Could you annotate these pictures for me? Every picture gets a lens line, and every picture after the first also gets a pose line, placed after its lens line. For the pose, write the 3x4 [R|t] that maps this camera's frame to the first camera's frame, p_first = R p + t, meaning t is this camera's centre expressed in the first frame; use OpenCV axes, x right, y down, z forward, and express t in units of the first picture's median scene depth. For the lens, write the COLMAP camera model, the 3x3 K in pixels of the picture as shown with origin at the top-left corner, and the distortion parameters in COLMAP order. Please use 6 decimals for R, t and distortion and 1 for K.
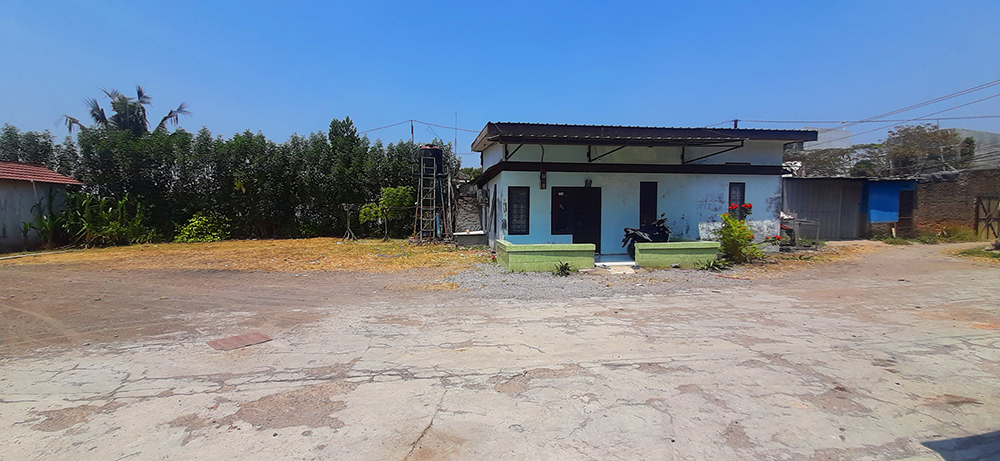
lens RADIAL K [[386.1, 0, 496.1], [0, 386.1, 226.6], [0, 0, 1]] dist [-0.002669, -0.006525]
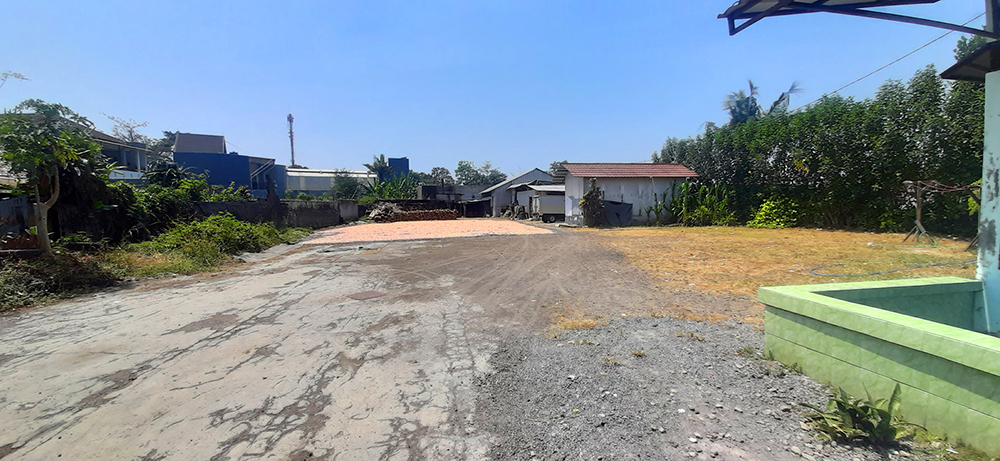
lens RADIAL K [[386.1, 0, 503.5], [0, 386.1, 235.4], [0, 0, 1]] dist [-0.002669, -0.006525]
pose [[0.053257, 0.086187, -0.994855, 0.671313], [-0.016054, 0.996214, 0.085445, -0.054759], [0.998452, 0.011421, 0.054439, 1.188243]]
